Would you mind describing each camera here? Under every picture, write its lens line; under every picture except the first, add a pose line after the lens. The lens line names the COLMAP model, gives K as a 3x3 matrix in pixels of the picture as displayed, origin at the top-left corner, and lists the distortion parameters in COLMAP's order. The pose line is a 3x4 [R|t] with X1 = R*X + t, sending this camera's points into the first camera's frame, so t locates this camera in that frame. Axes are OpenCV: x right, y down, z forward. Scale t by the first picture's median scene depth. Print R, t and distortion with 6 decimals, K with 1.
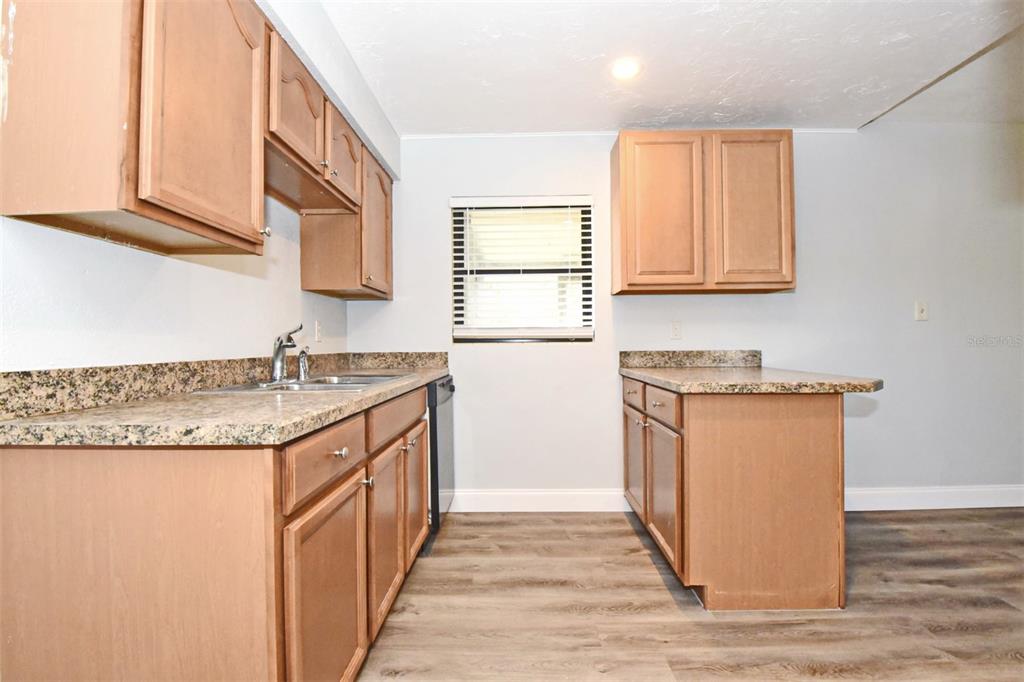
lens RADIAL K [[459.1, 0, 521.4], [0, 459.1, 336.8], [0, 0, 1]] dist [0.001014, -0.014635]
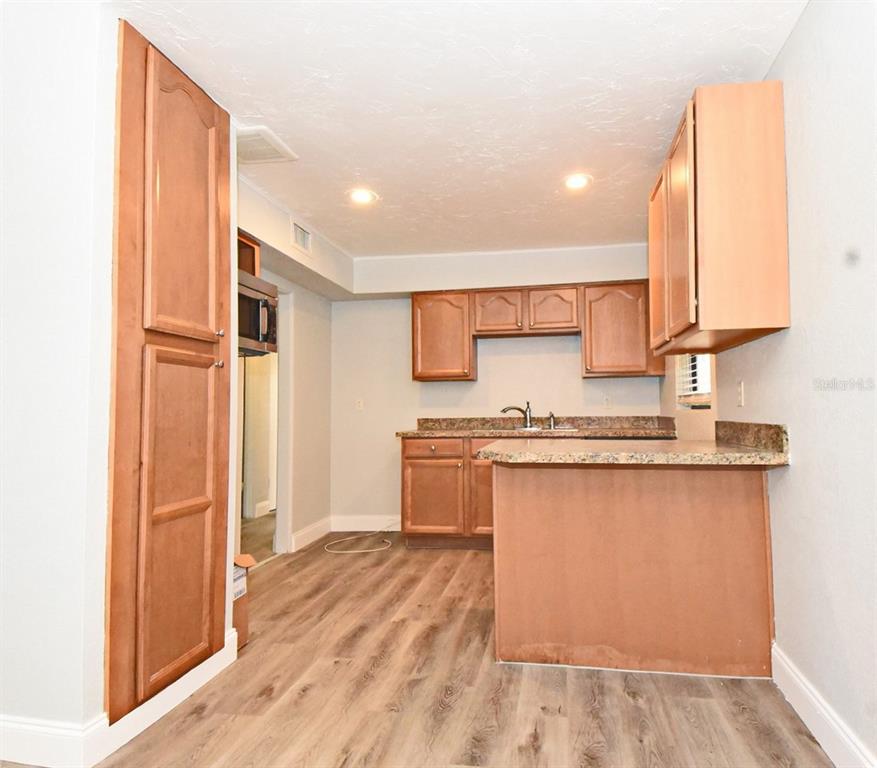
lens RADIAL K [[558.3, 0, 481.4], [0, 558.3, 390.7], [0, 0, 1]] dist [0.064449, -0.000785]
pose [[-0.145759, -0.030434, -0.988852, 1.839010], [0.024954, 0.999096, -0.034428, 0.005677], [0.989005, -0.029694, -0.144868, 1.054486]]
